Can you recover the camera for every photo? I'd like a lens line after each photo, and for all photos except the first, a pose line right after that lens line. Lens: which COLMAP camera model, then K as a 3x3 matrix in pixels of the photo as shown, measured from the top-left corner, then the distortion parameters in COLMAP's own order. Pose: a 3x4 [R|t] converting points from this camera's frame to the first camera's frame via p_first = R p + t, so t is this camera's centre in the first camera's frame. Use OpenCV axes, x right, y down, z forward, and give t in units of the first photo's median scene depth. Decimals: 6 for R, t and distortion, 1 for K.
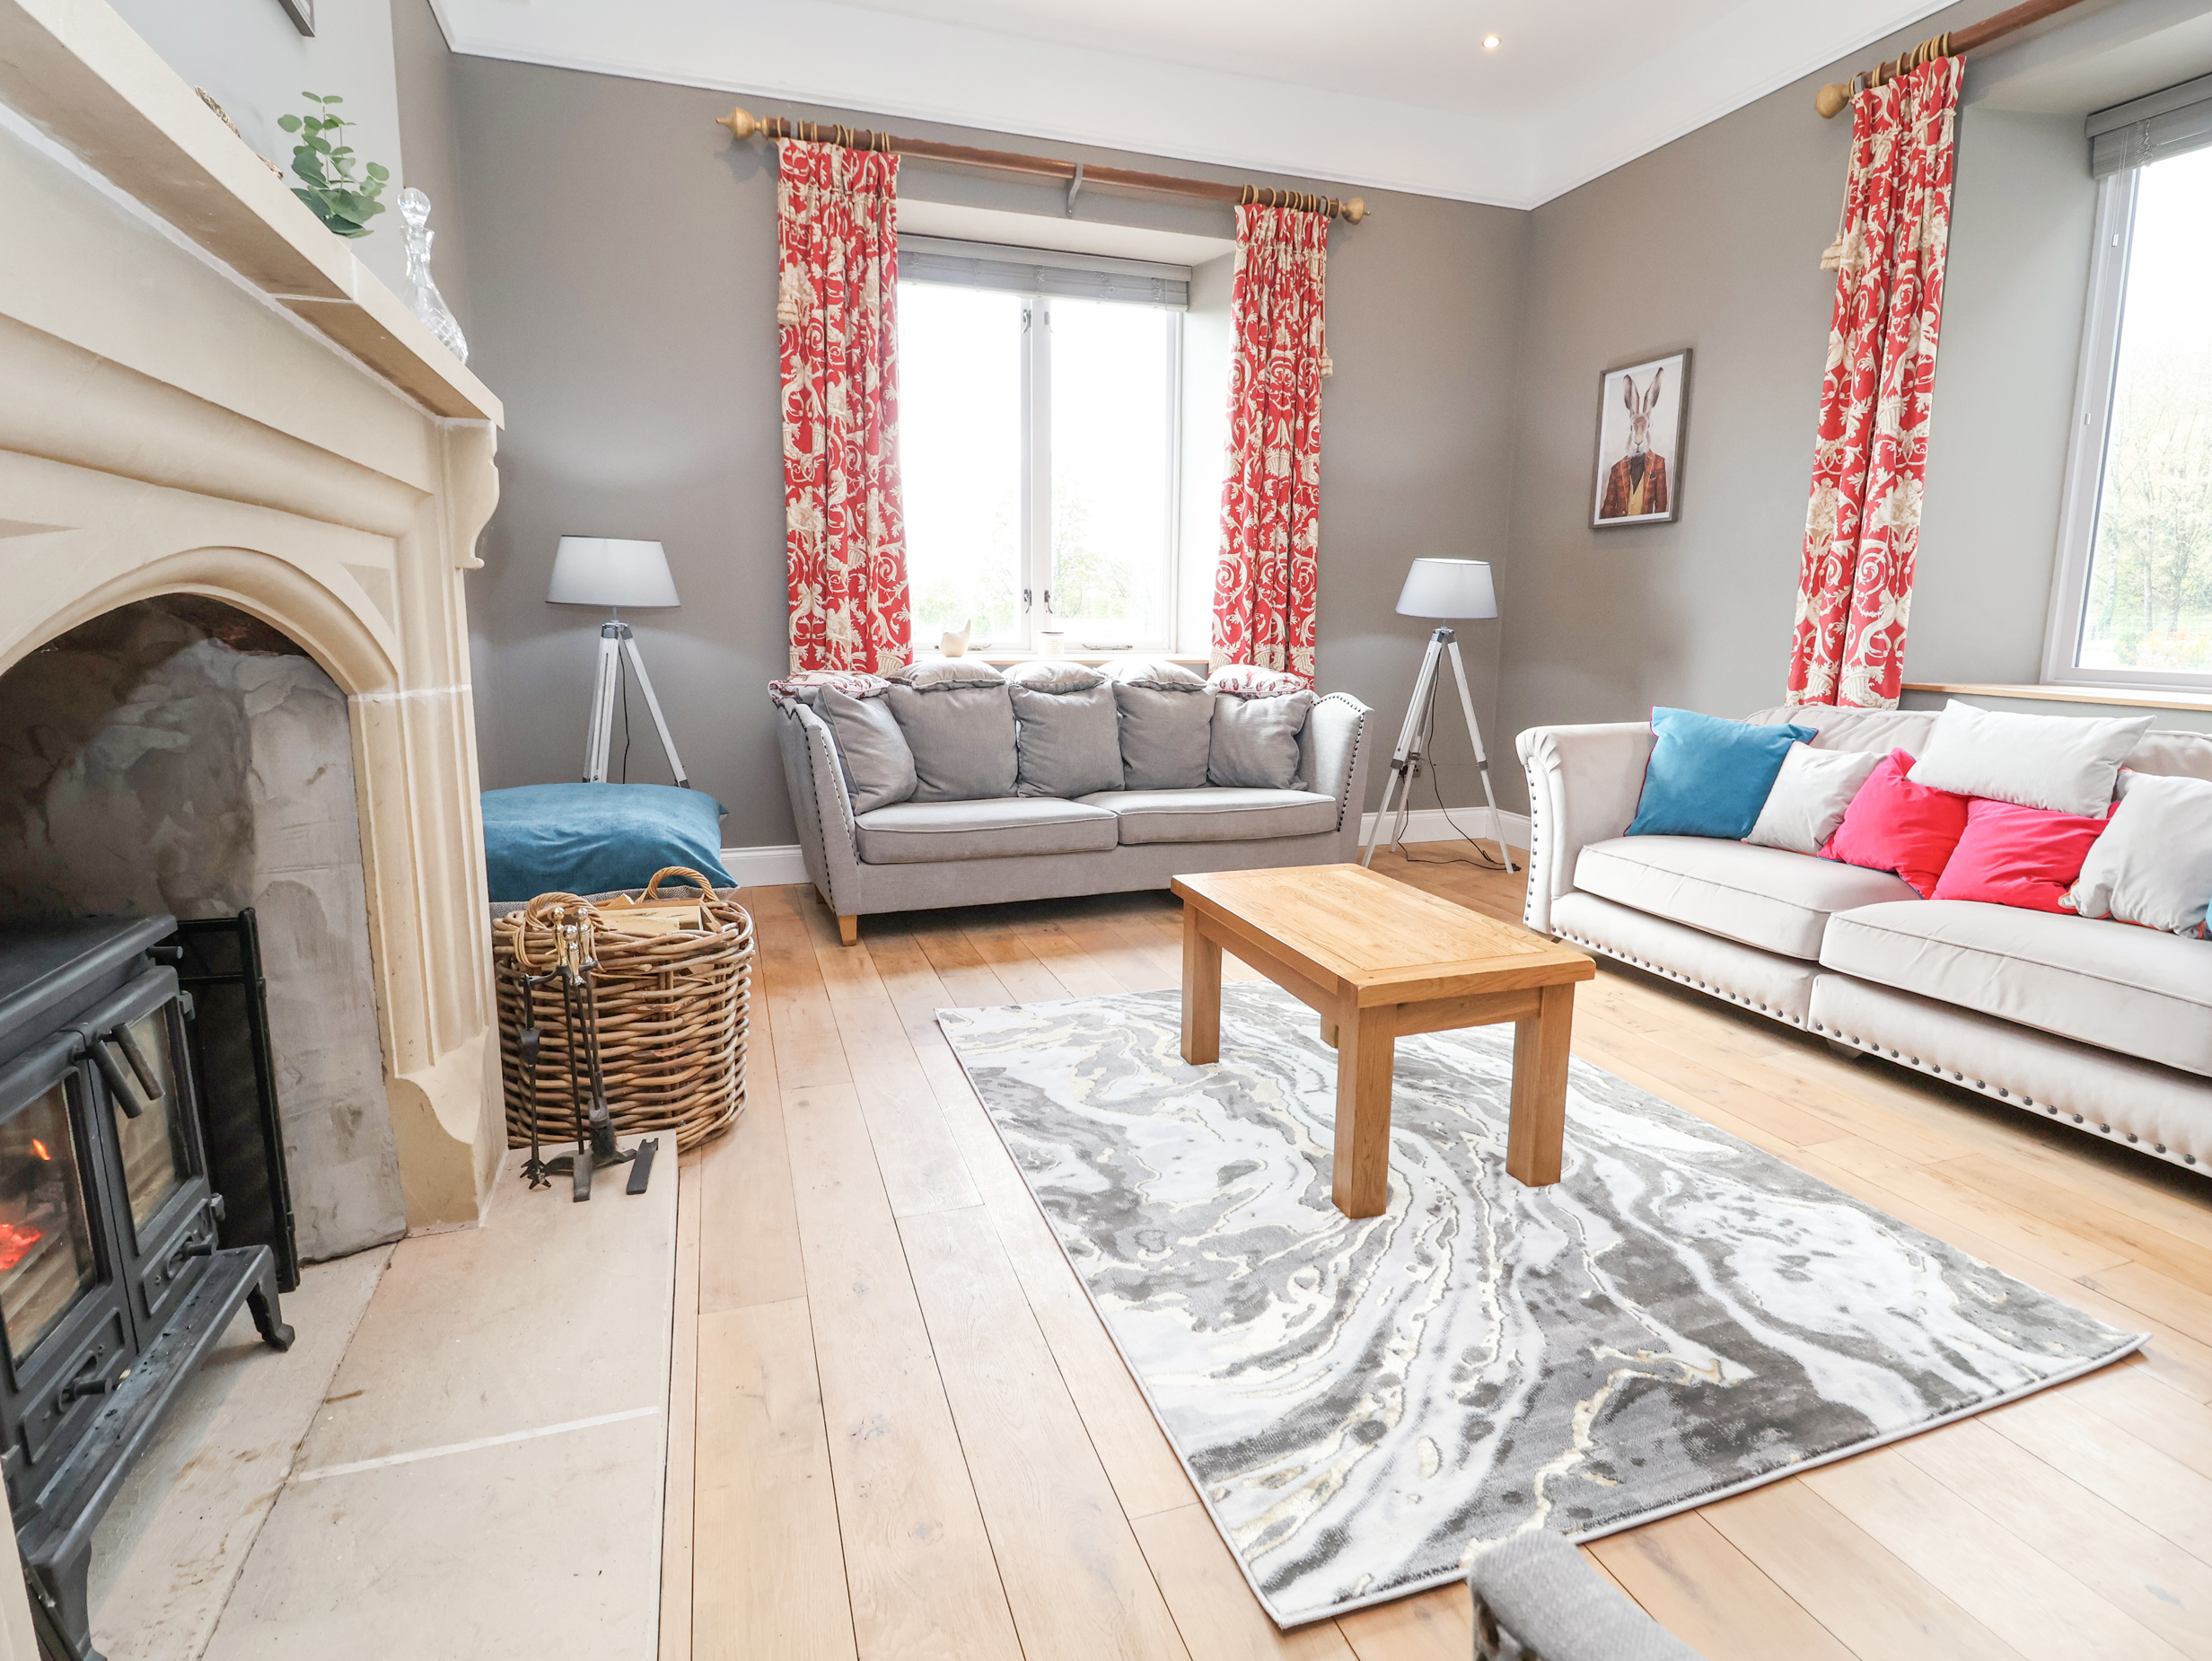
lens RADIAL K [[1153.6, 0, 1111.8], [0, 1153.6, 817.0], [0, 0, 1]] dist [-0.002258, -0.000569]
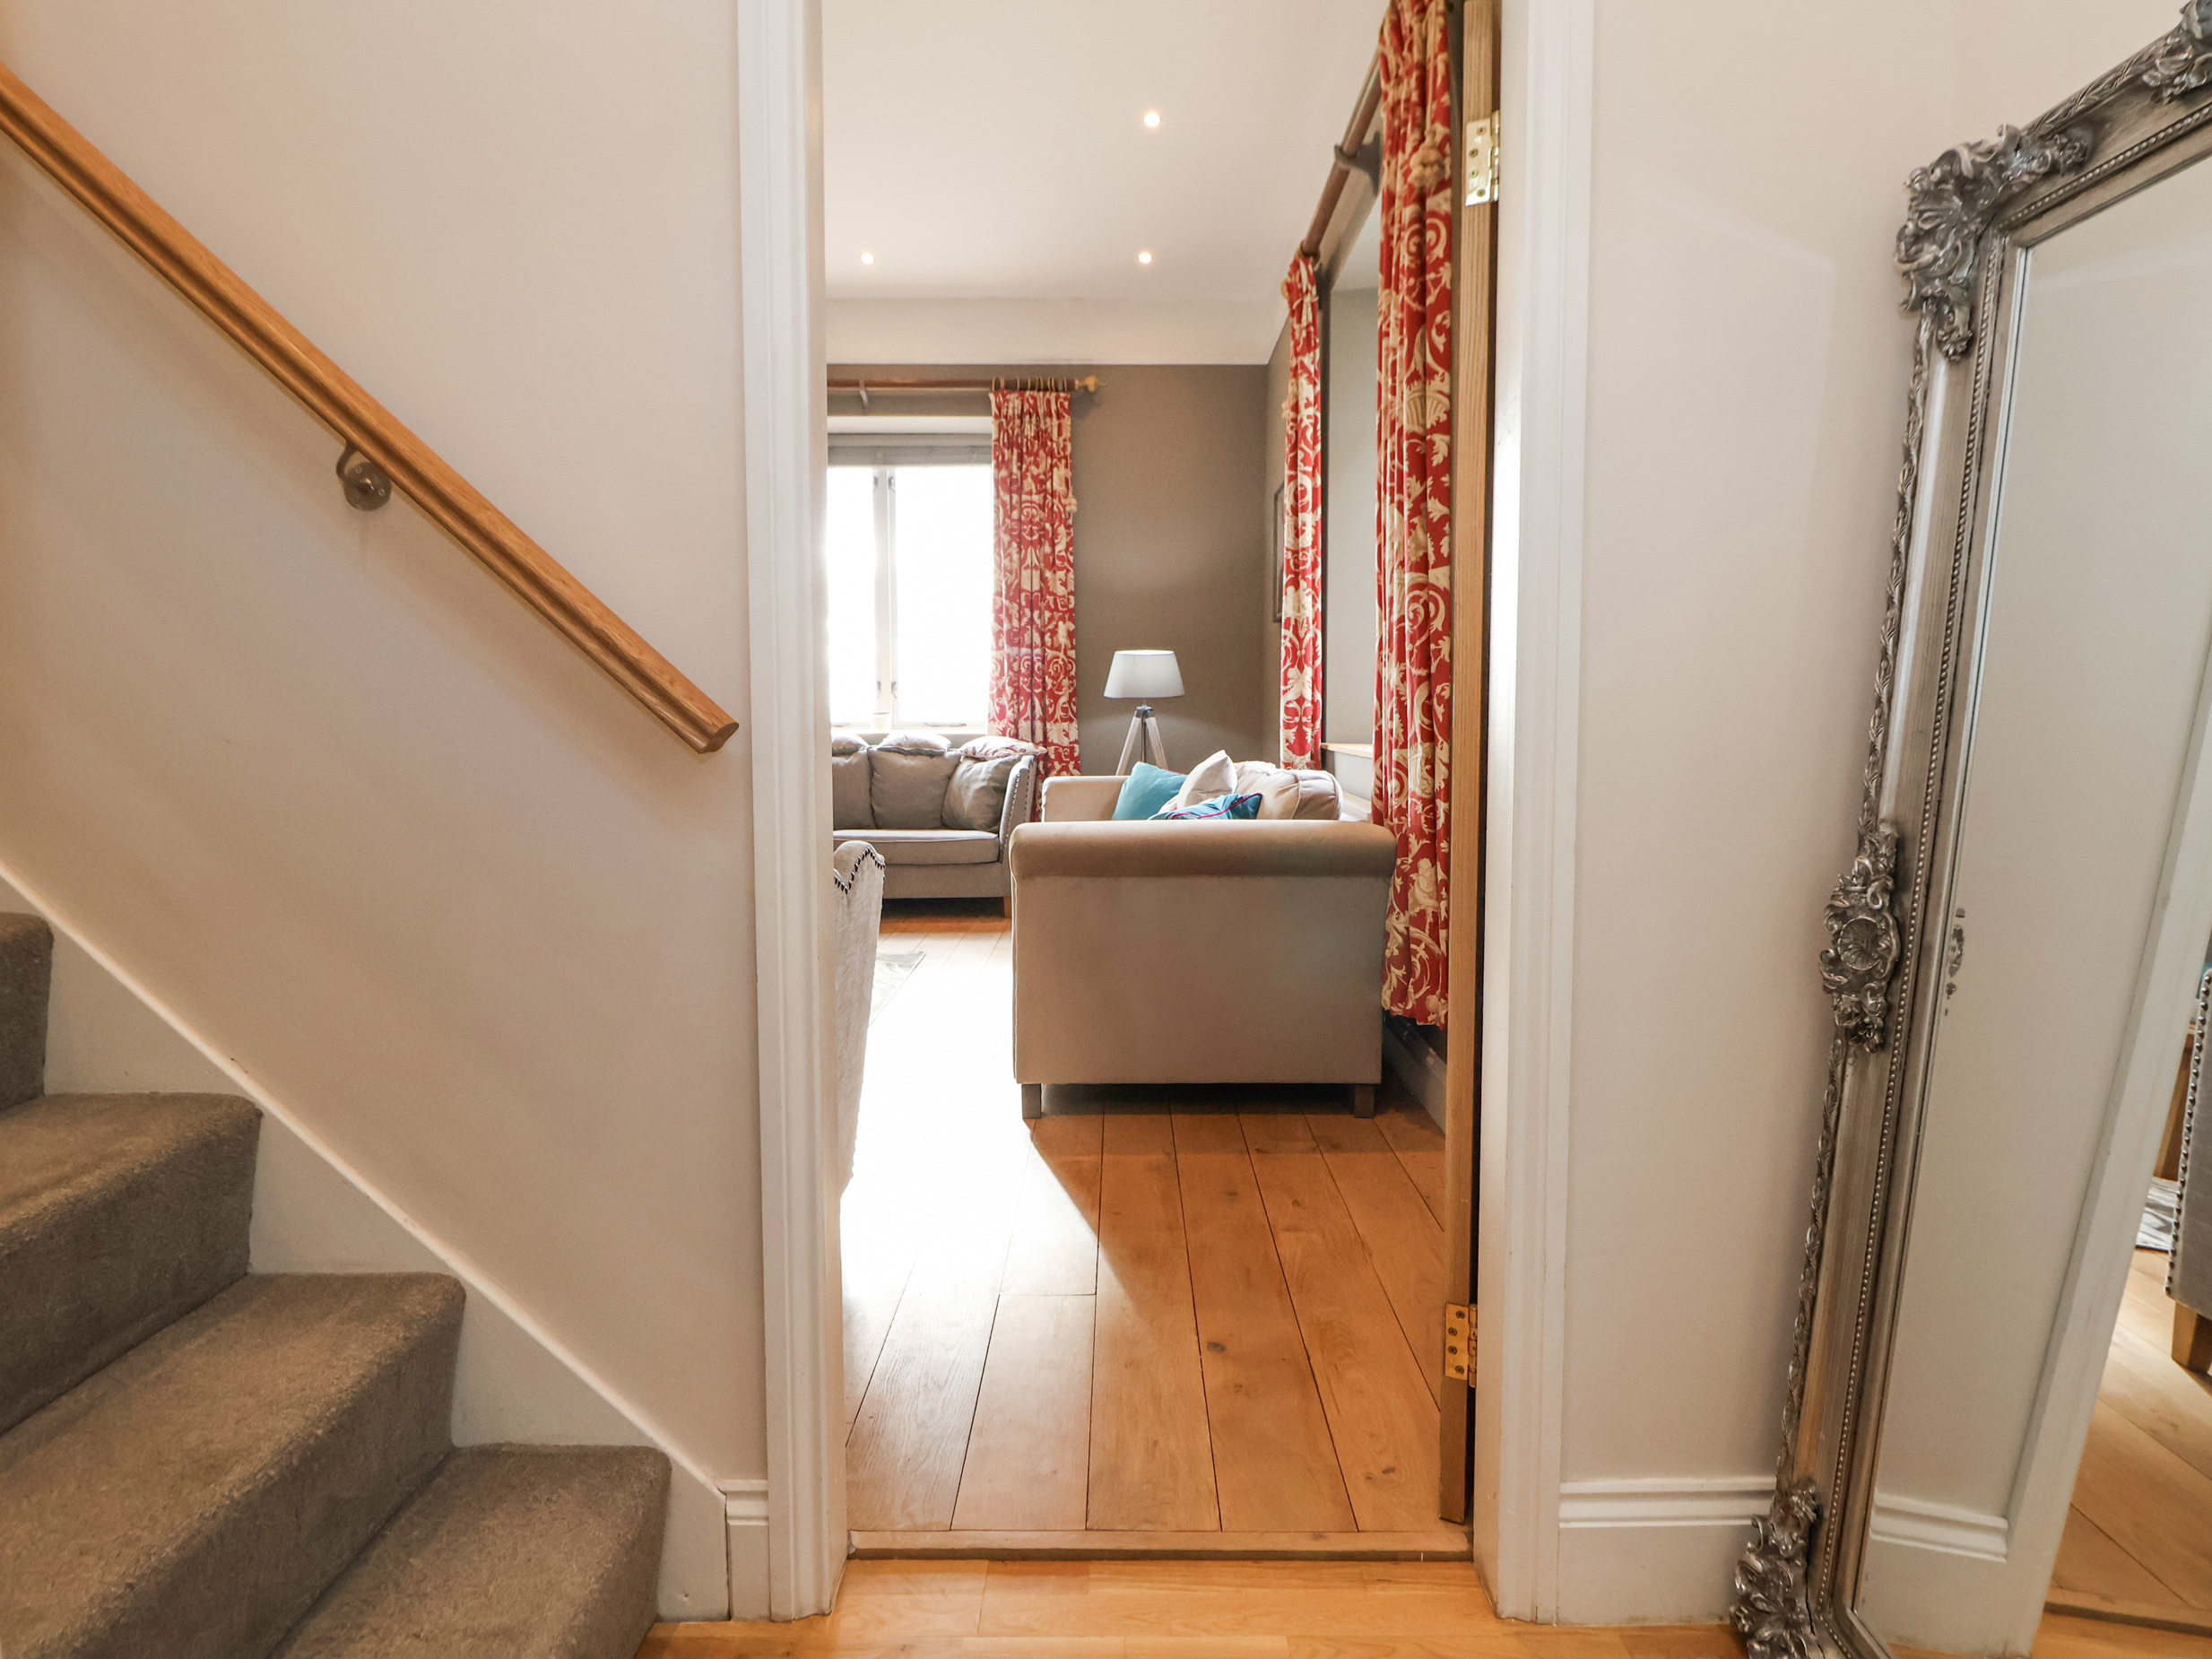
lens RADIAL K [[1154.6, 0, 1133.8], [0, 1154.6, 787.8], [0, 0, 1]] dist [-0.001215, -0.010081]
pose [[0.947765, 0.012729, -0.318716, 0.712126], [-0.047312, 0.993761, -0.101002, 0.048556], [0.315442, 0.110806, 0.942454, -0.153548]]
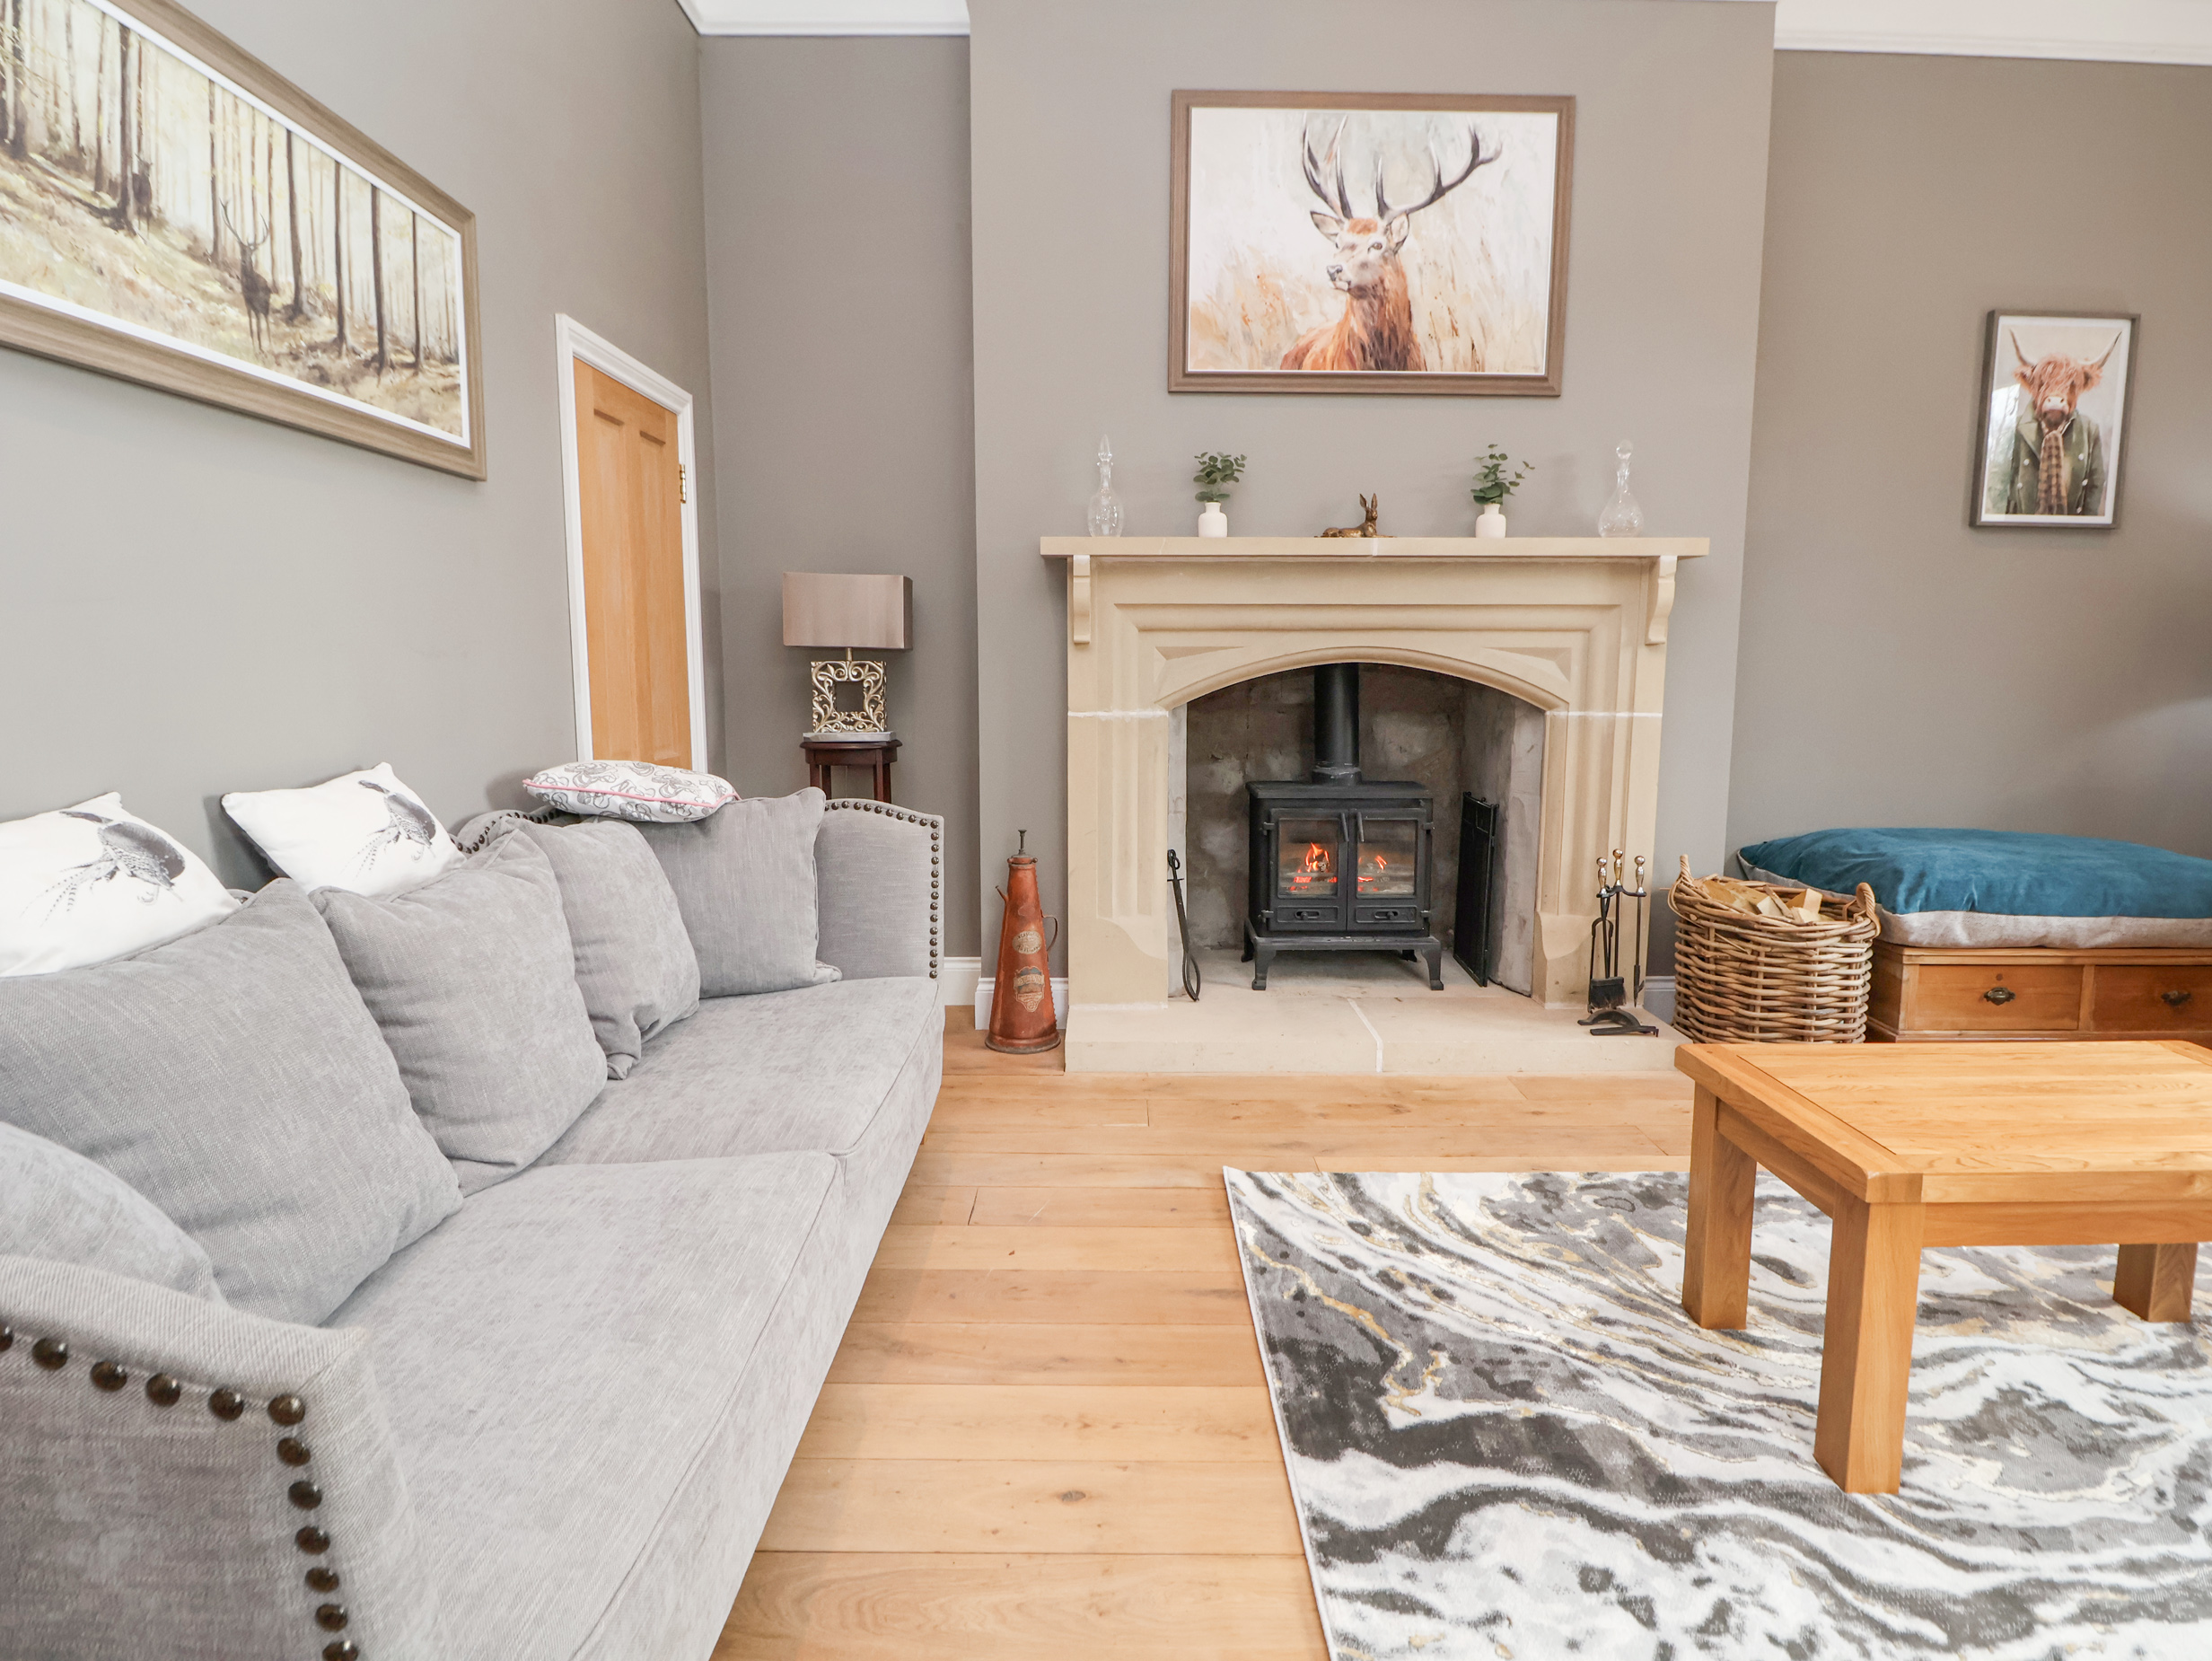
lens RADIAL K [[1143.6, 0, 1113.3], [0, 1143.6, 802.6], [0, 0, 1]] dist [-0.004910, -0.011214]
pose [[-0.329459, 0.102709, -0.938567, 0.545976], [-0.166571, 0.972151, 0.164854, -0.057380], [0.929360, 0.210651, -0.303176, 0.349955]]
